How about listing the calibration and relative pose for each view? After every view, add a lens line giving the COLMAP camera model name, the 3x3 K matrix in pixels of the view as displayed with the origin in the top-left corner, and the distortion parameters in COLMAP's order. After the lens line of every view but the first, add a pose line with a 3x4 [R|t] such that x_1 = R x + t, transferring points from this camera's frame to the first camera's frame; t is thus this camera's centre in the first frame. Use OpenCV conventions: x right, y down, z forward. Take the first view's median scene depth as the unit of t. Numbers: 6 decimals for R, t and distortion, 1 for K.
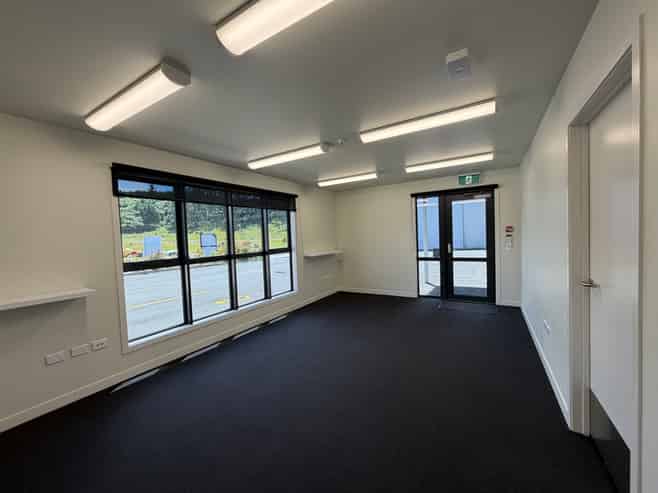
lens RADIAL K [[262.9, 0, 339.1], [0, 262.9, 243.6], [0, 0, 1]] dist [0.000949, 0.000079]
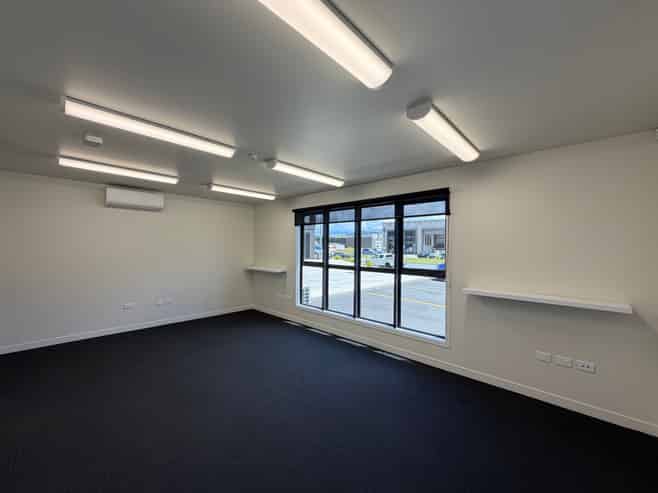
lens RADIAL K [[262.9, 0, 339.1], [0, 262.9, 243.6], [0, 0, 1]] dist [0.000949, 0.000079]
pose [[-0.217899, 0.003363, -0.975965, 0.501142], [-0.052063, 0.998530, 0.015065, -0.047018], [0.974582, 0.054094, -0.217404, 0.876608]]
